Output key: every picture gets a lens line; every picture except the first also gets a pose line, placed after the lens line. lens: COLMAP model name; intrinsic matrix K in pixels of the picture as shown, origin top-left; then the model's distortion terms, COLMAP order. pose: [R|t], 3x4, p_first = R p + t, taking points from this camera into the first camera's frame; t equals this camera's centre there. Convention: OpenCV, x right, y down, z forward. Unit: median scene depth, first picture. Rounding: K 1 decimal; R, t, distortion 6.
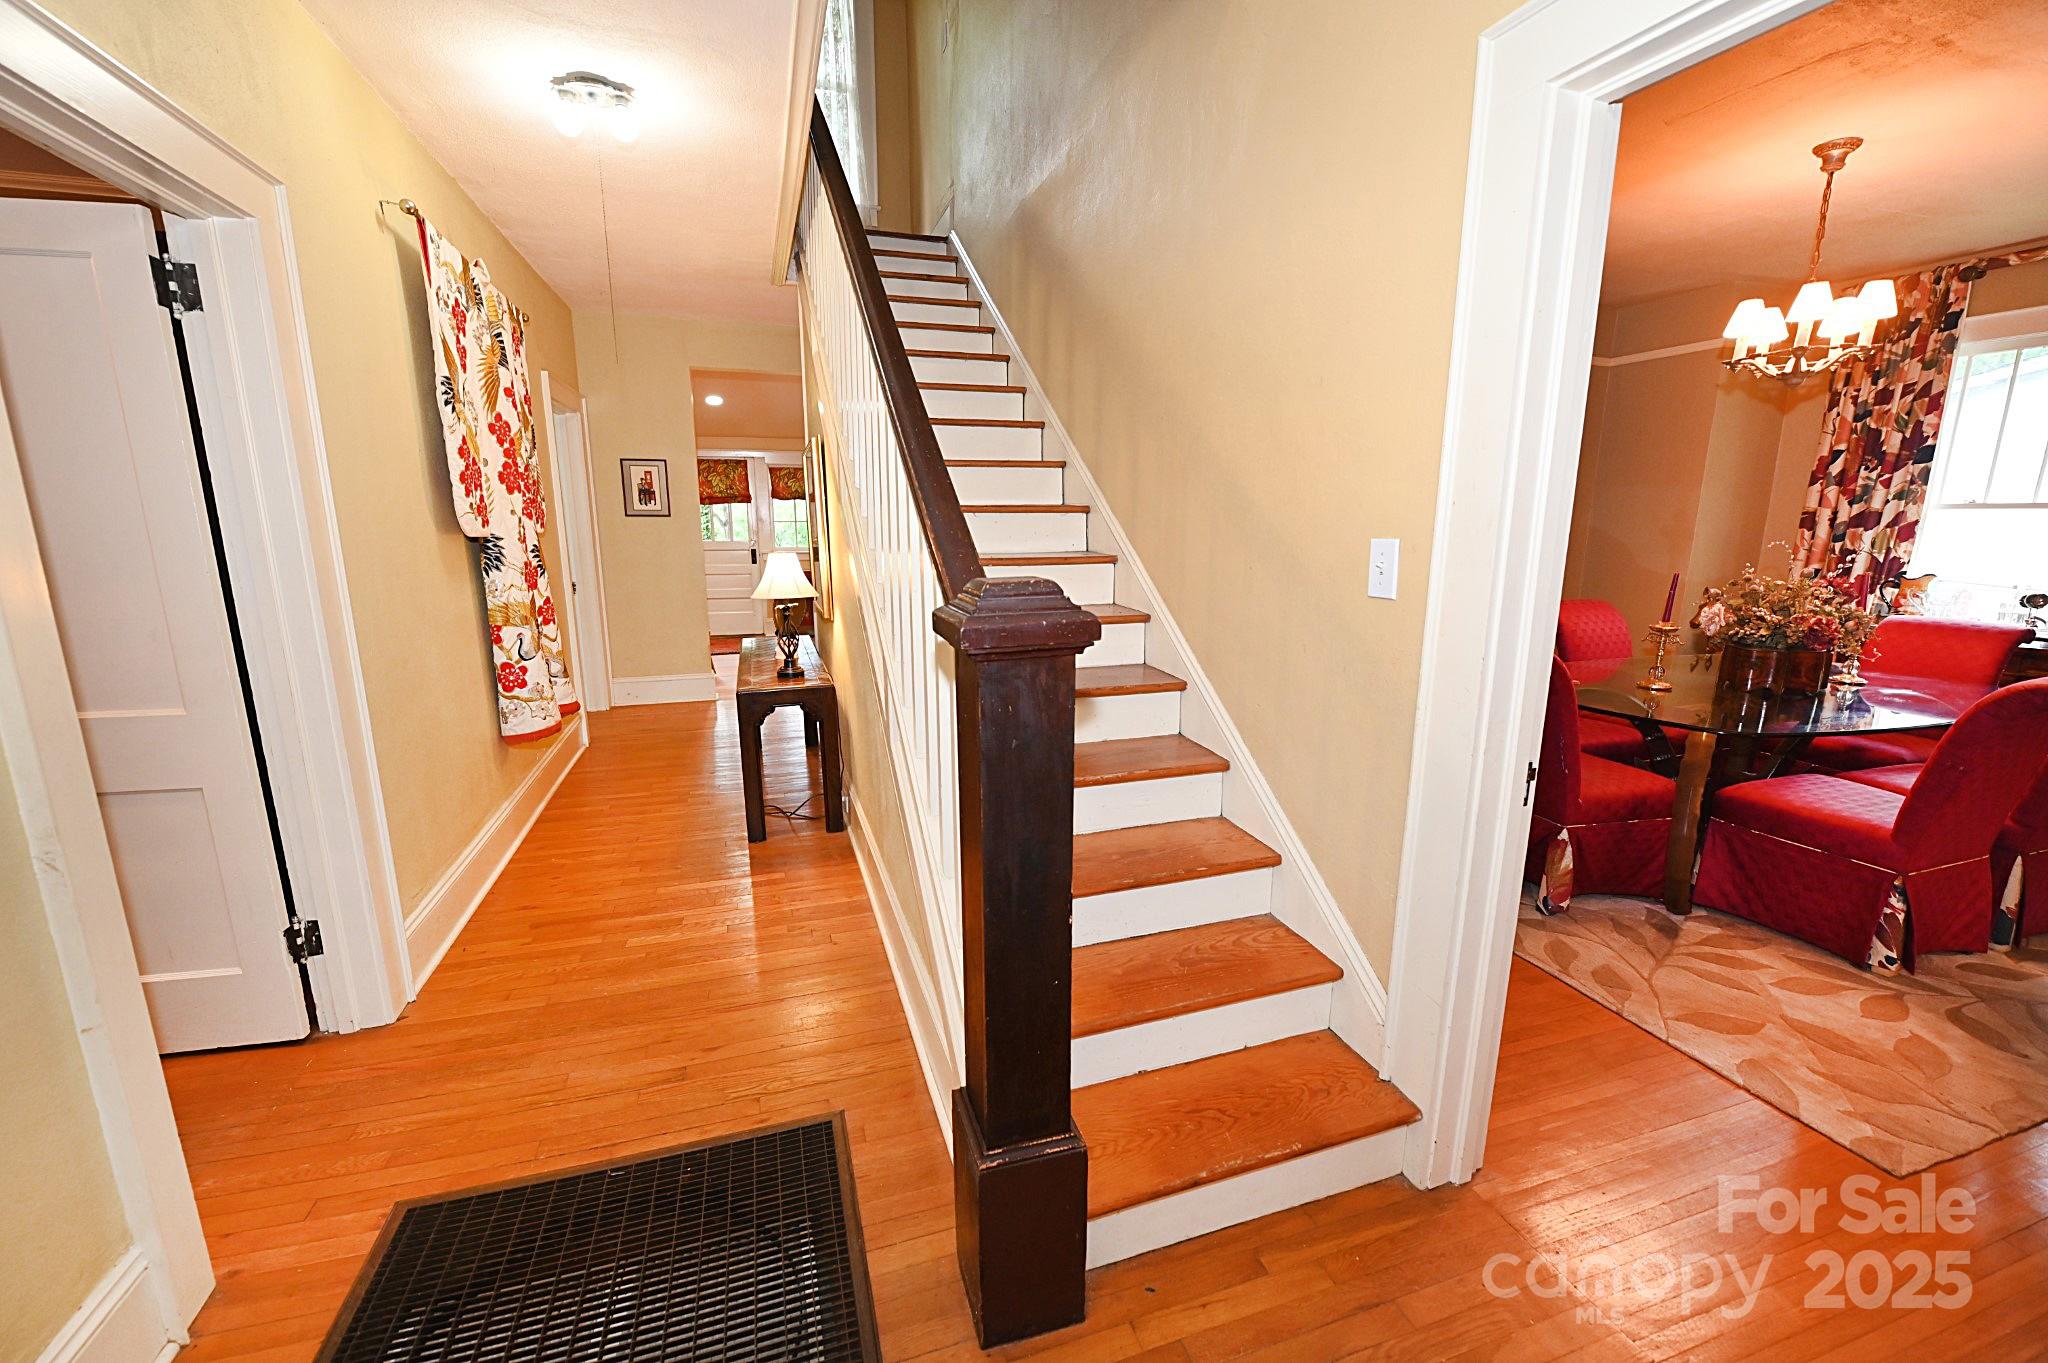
lens RADIAL K [[808.3, 0, 1031.2], [0, 808.3, 685.6], [0, 0, 1]] dist [-0.005343, -0.000798]
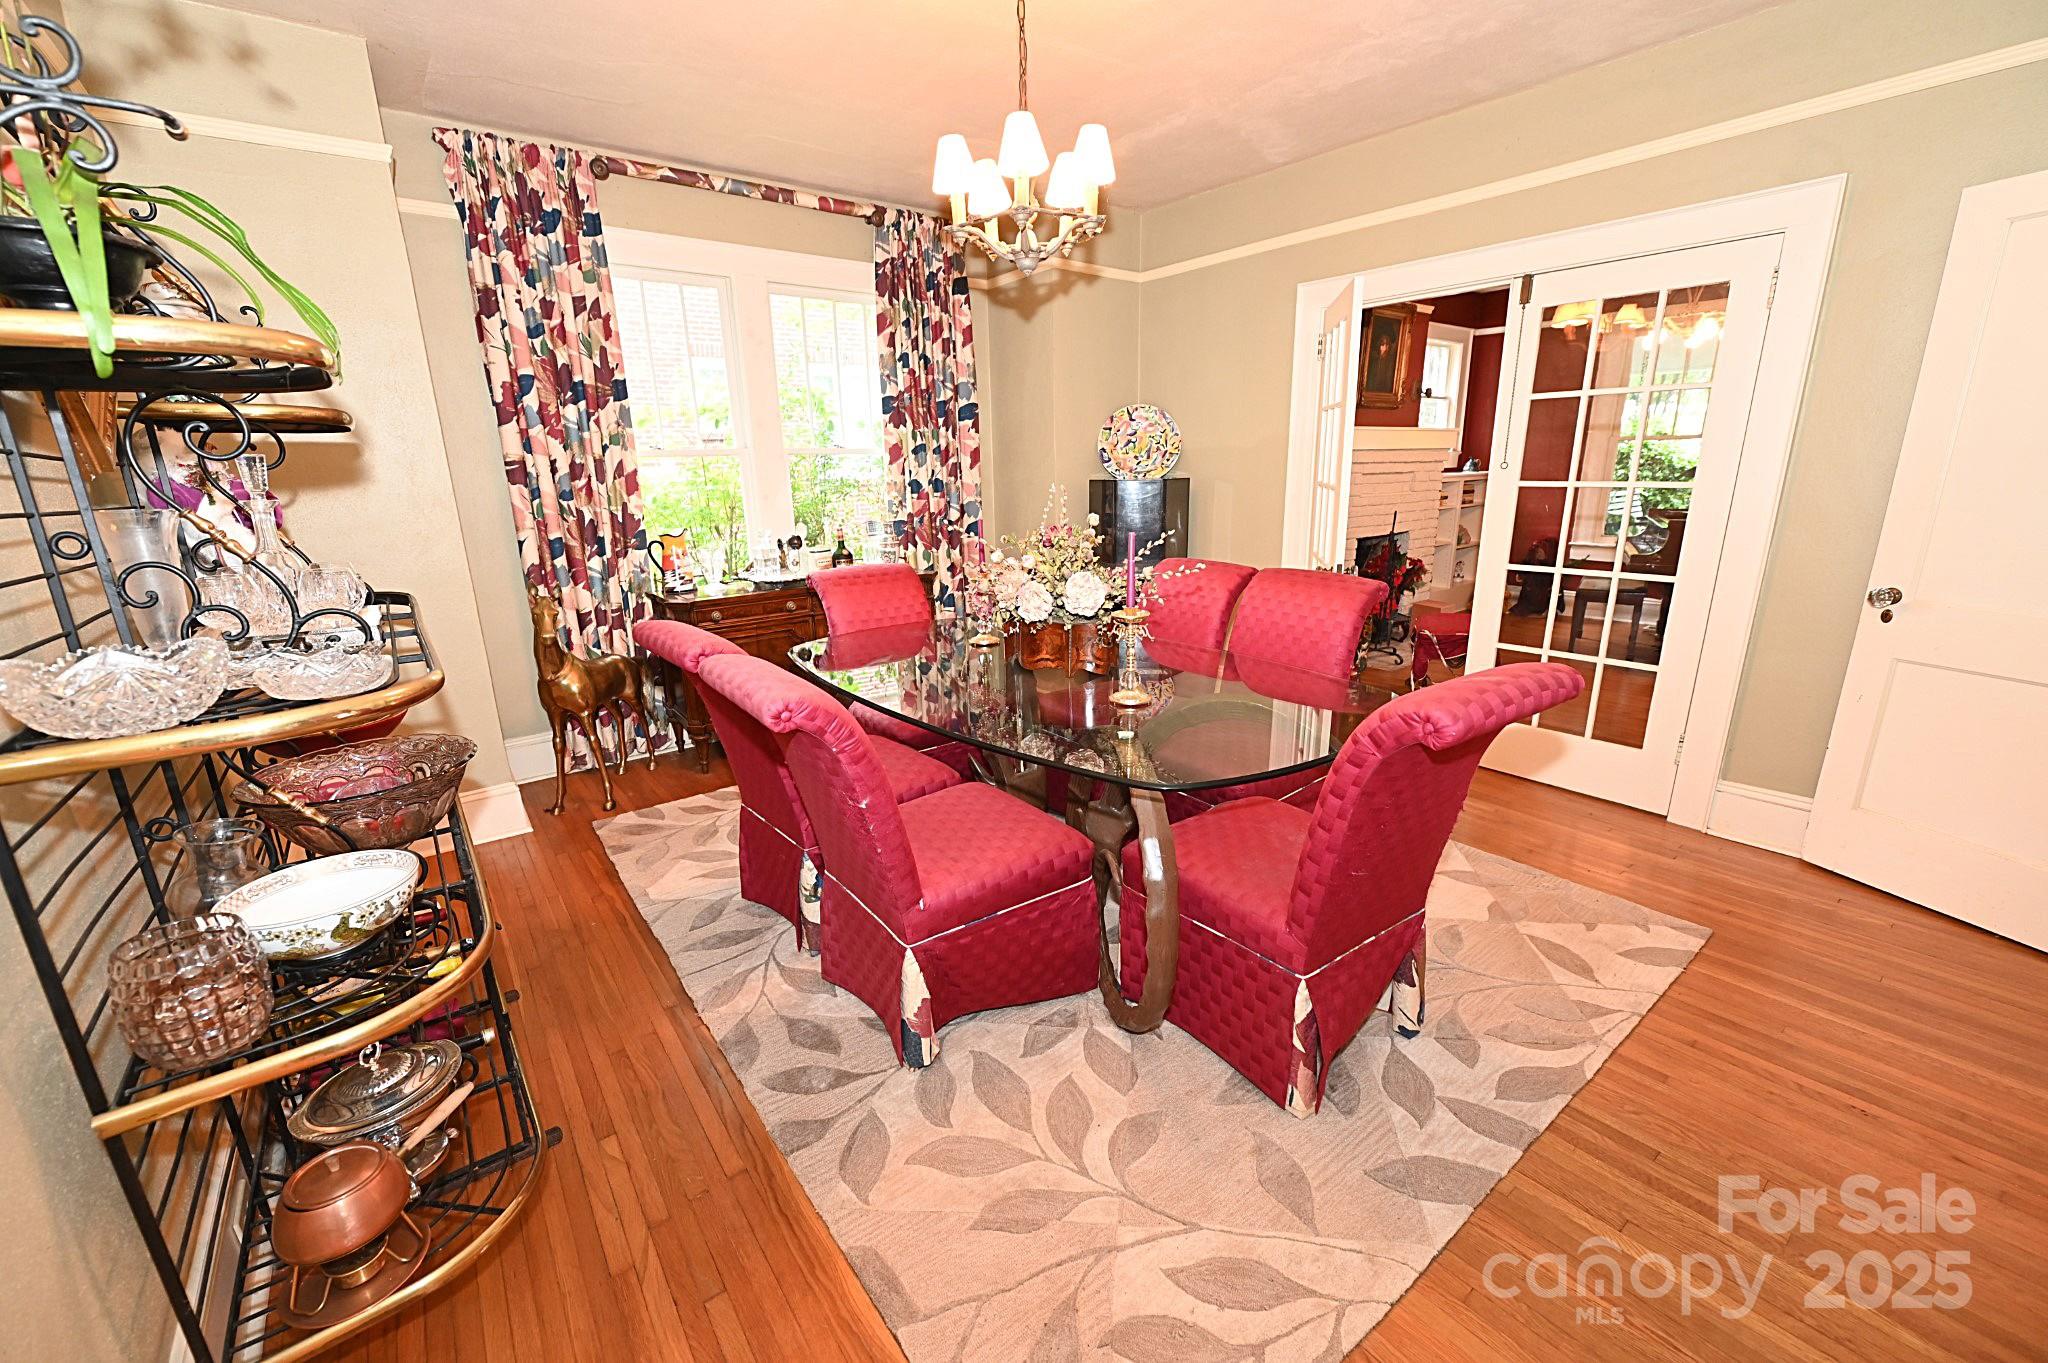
lens RADIAL K [[808.3, 0, 1021.1], [0, 808.3, 682.0], [0, 0, 1]] dist [-0.005343, -0.000798]
pose [[-0.328979, -0.242676, 0.912623, 0.129620], [0.215161, 0.921736, 0.322660, -0.190951], [-0.919499, 0.302509, -0.251017, 0.928976]]
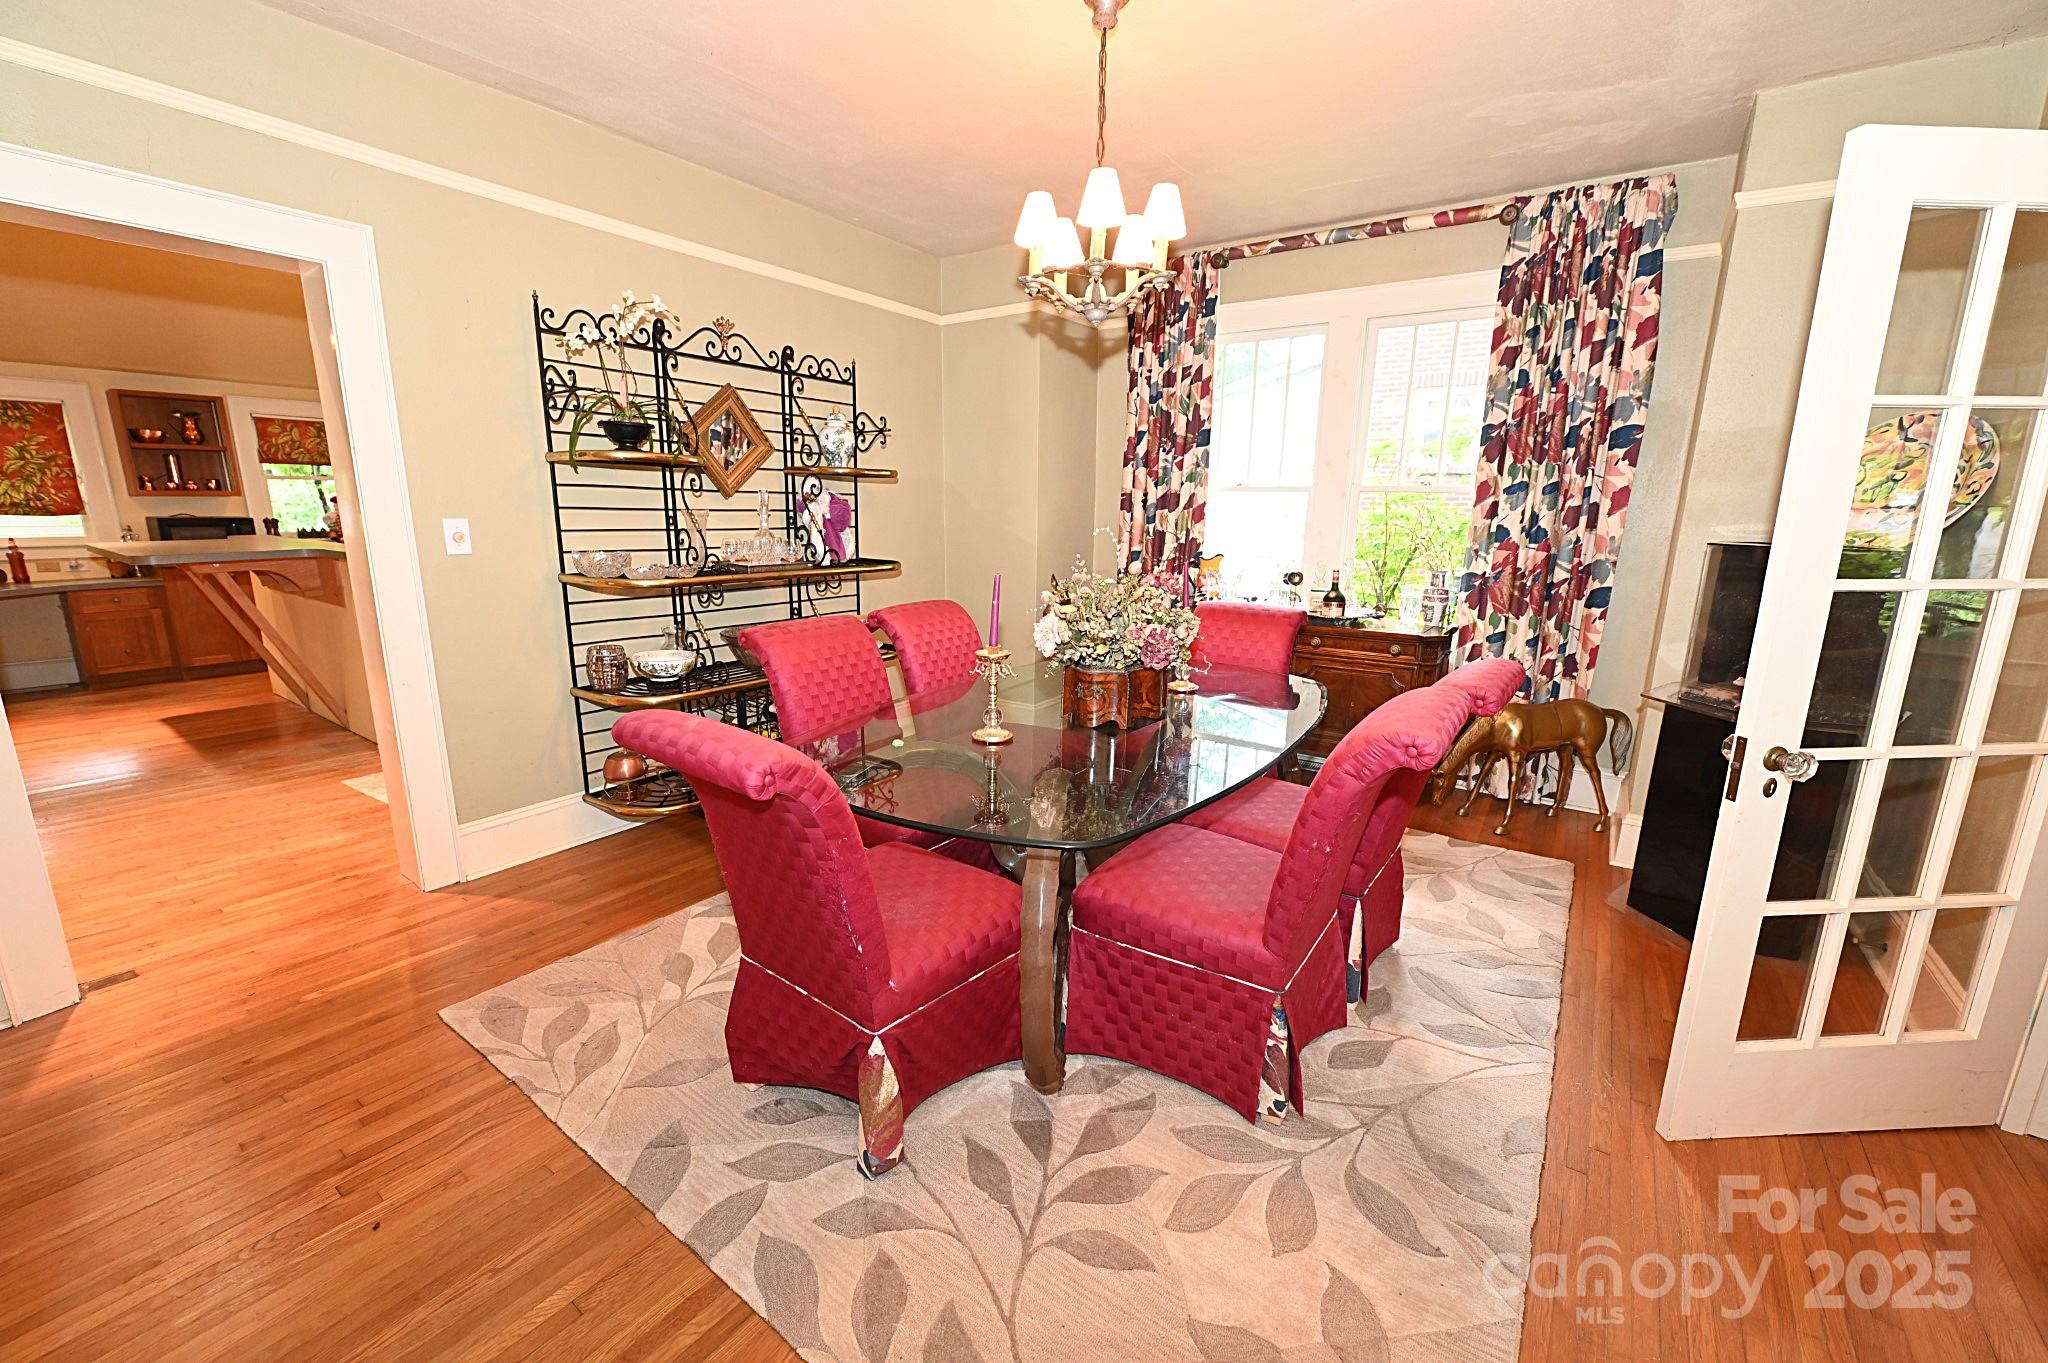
lens RADIAL K [[808.3, 0, 1024.6], [0, 808.3, 685.8], [0, 0, 1]] dist [-0.005343, -0.000798]
pose [[0.802970, -0.126661, 0.582406, 0.288686], [0.114559, 0.991737, 0.057738, -0.059430], [-0.584907, 0.020358, 0.810845, 0.303415]]
